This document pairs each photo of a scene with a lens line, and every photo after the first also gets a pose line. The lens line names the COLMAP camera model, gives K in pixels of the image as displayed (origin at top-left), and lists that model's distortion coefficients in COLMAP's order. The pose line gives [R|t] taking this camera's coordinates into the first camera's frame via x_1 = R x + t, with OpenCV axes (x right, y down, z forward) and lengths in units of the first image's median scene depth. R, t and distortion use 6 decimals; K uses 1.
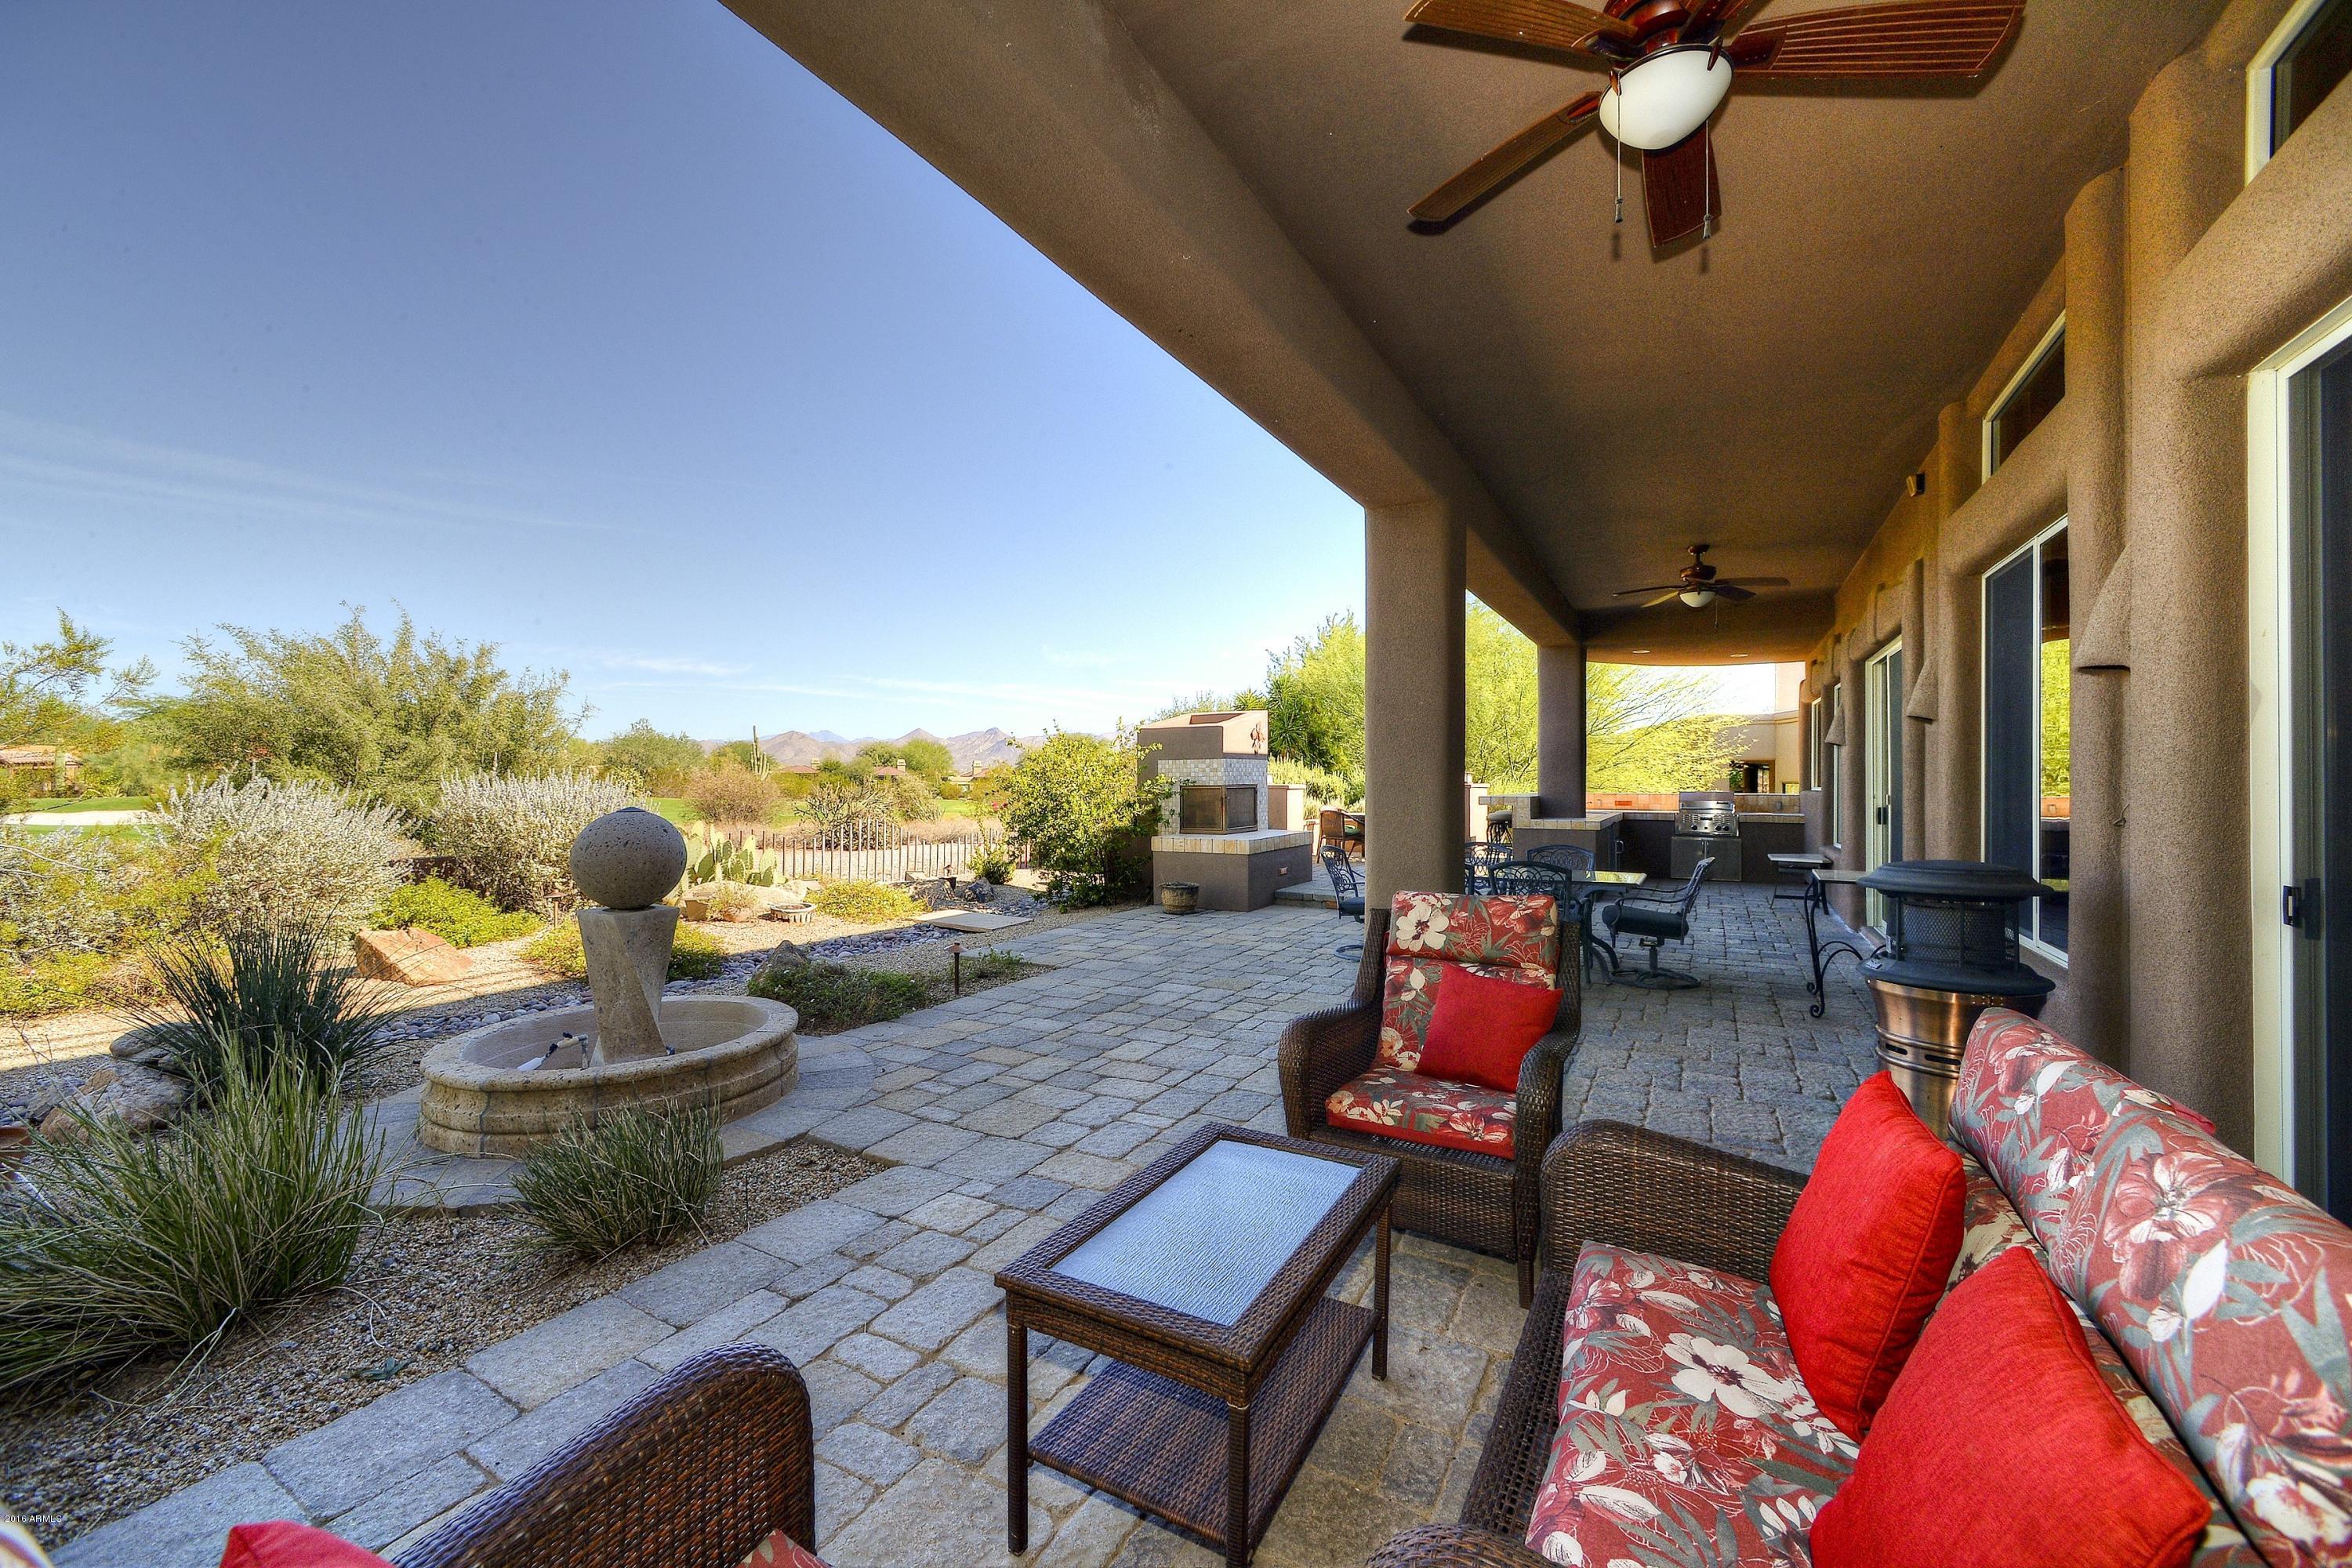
lens RADIAL K [[921.9, 0, 1174.3], [0, 921.9, 775.6], [0, 0, 1]] dist [0.001515, 0.000201]
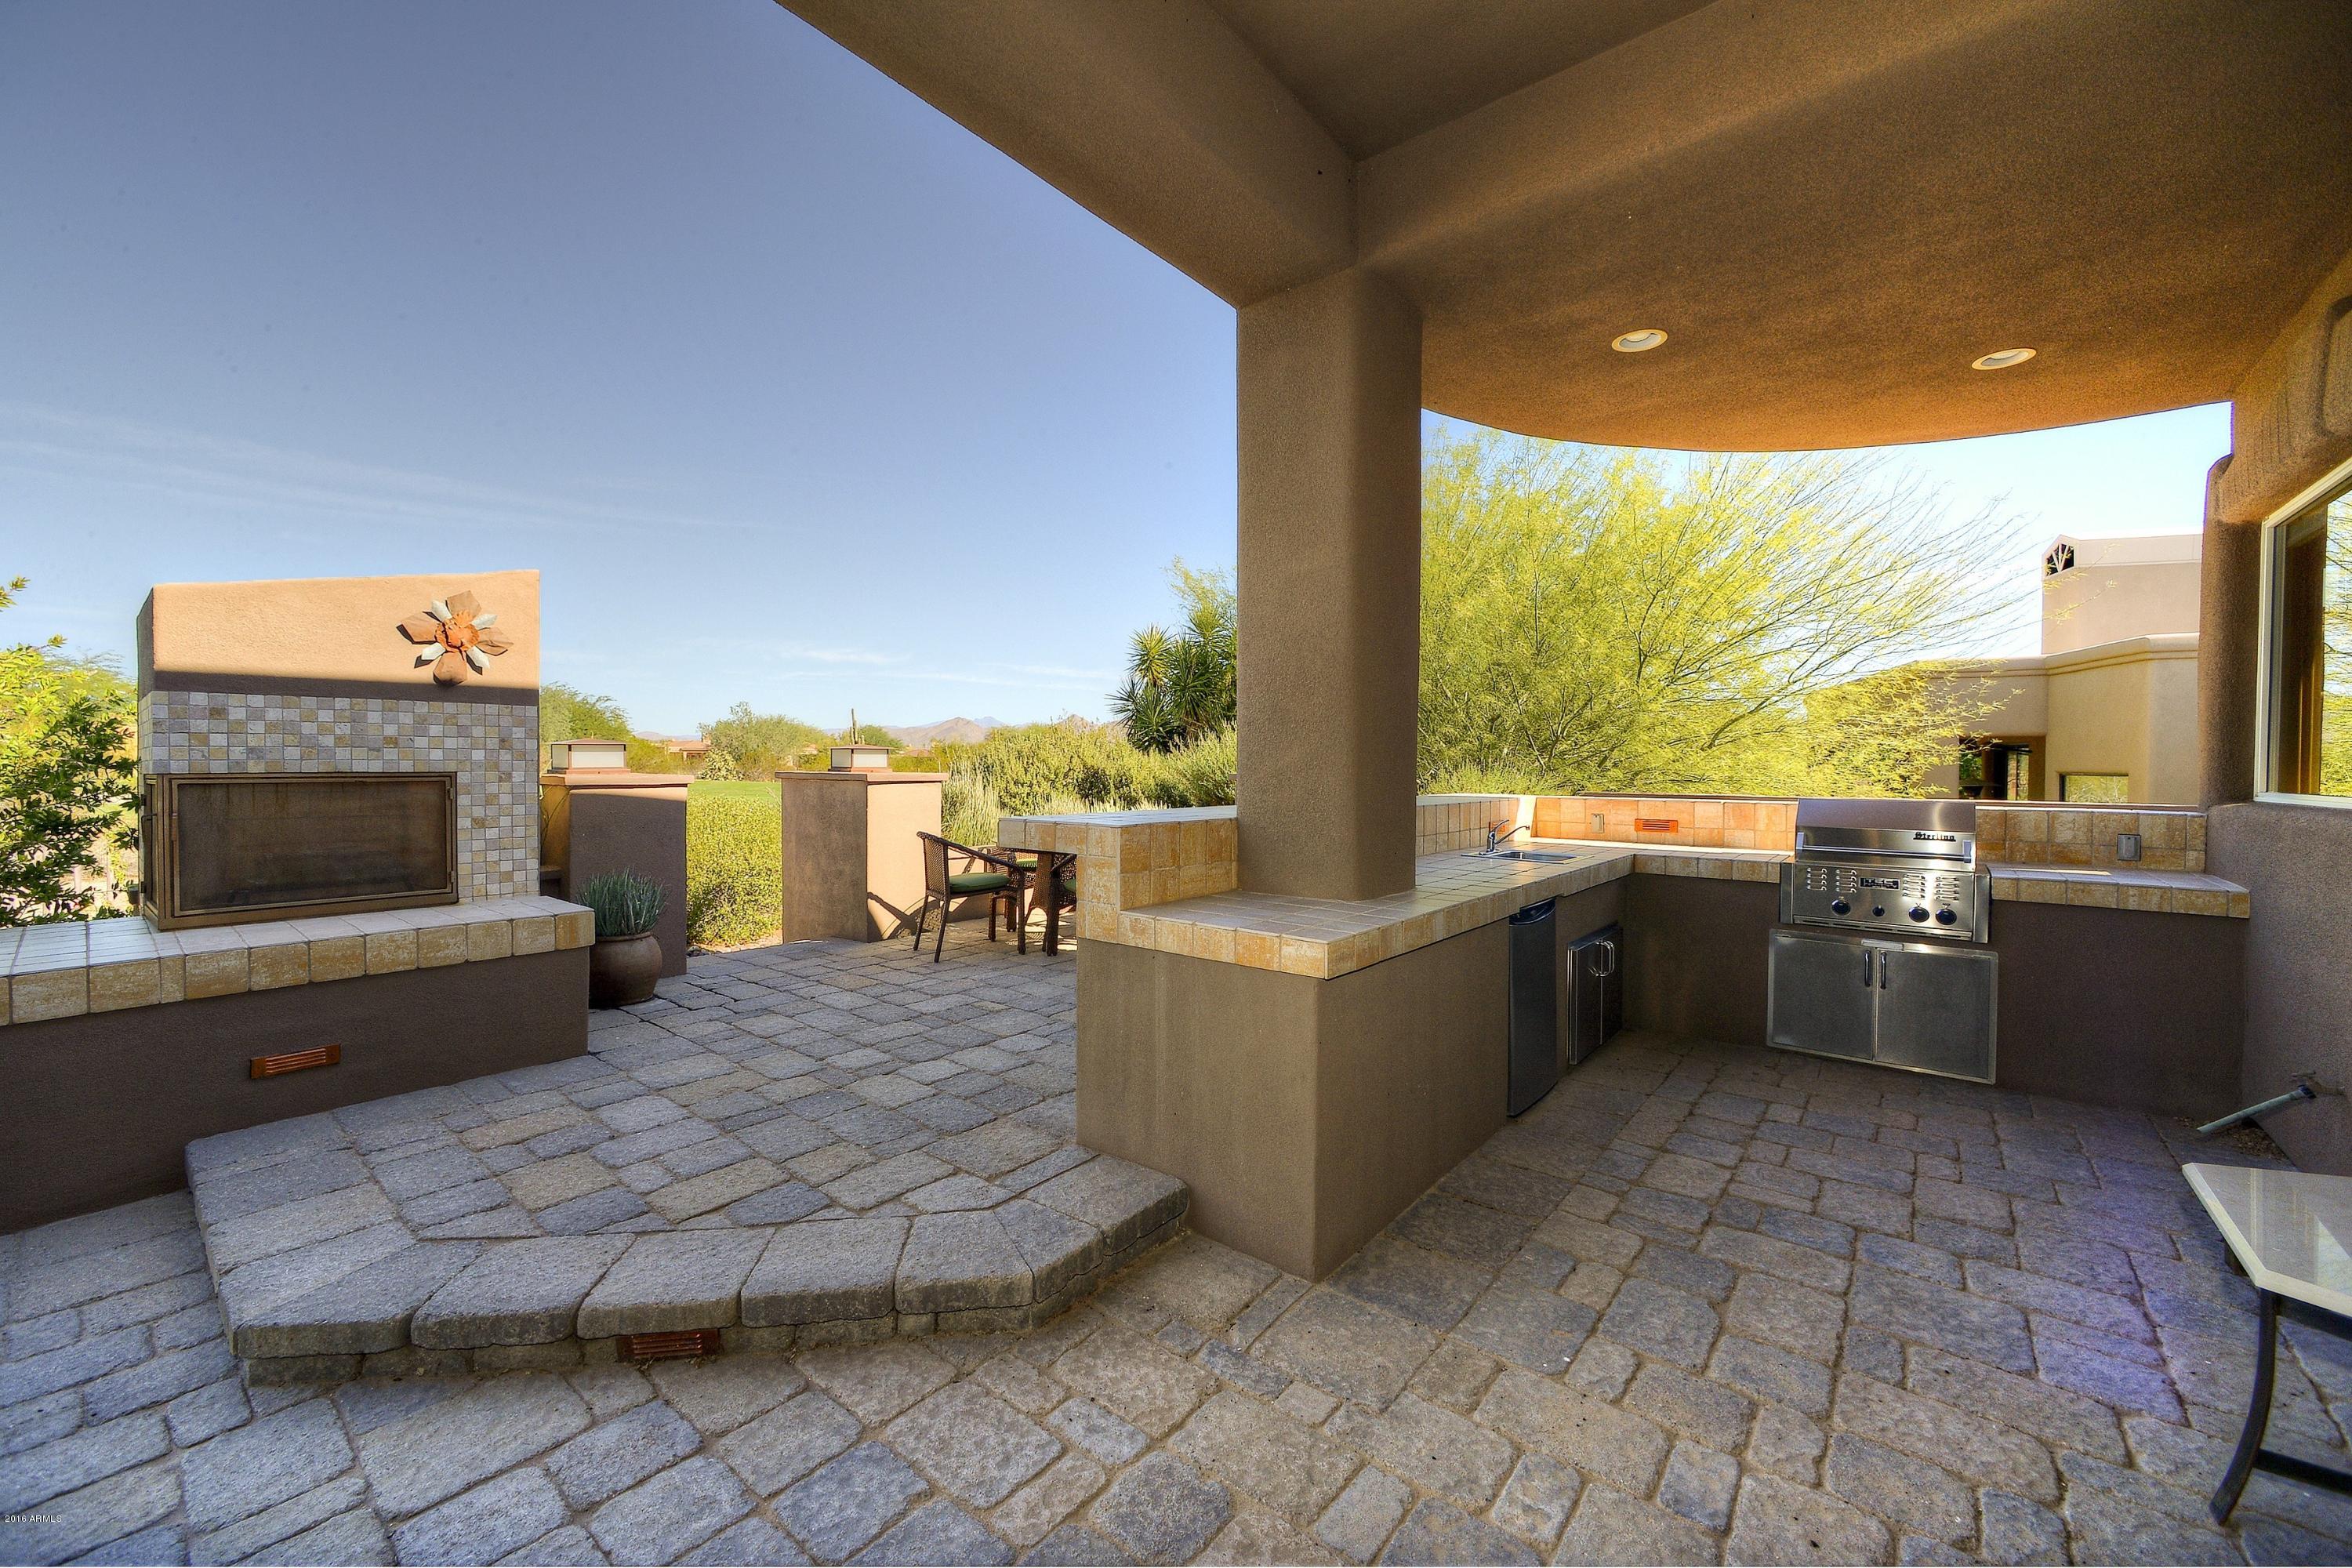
lens RADIAL K [[921.9, 0, 1174.3], [0, 921.9, 775.6], [0, 0, 1]] dist [0.001515, 0.000201]
pose [[0.986729, 0.006975, -0.162229, 0.228401], [-0.004431, 0.999862, 0.016040, 0.002382], [0.162318, -0.015109, 0.986623, 0.379658]]
